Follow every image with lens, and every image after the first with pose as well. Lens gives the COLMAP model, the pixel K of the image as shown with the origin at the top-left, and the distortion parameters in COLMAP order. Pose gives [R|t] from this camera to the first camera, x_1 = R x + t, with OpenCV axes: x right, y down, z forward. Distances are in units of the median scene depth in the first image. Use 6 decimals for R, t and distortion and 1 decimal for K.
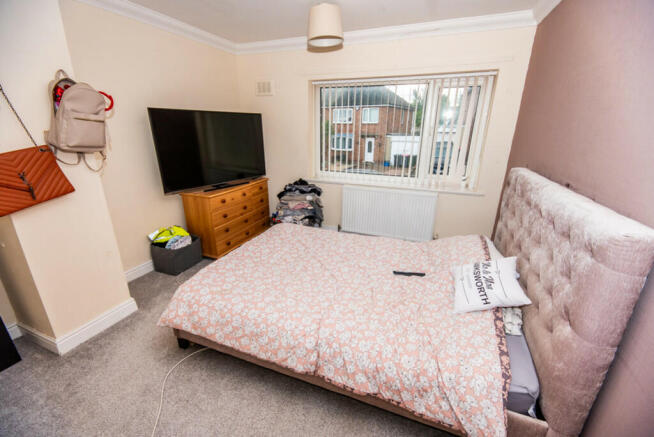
lens RADIAL K [[277.5, 0, 327.0], [0, 277.5, 218.5], [0, 0, 1]] dist [0.023275, -0.000080]
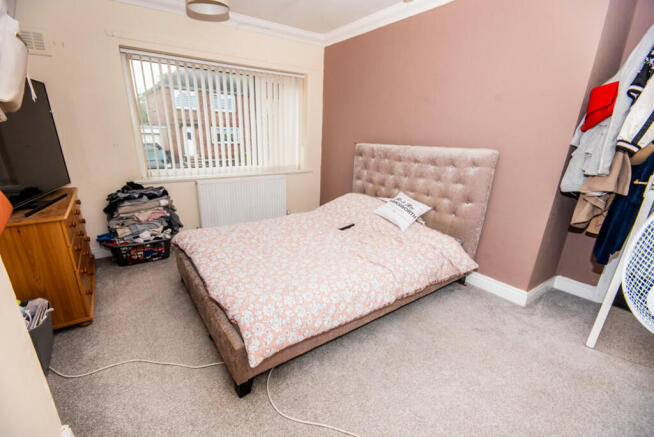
lens RADIAL K [[277.5, 0, 327.0], [0, 277.5, 218.5], [0, 0, 1]] dist [0.023275, -0.000080]
pose [[0.580428, -0.253423, 0.773873, -0.461476], [0.250101, 0.959887, 0.126753, -0.016298], [-0.774953, 0.119976, 0.620527, 0.167582]]
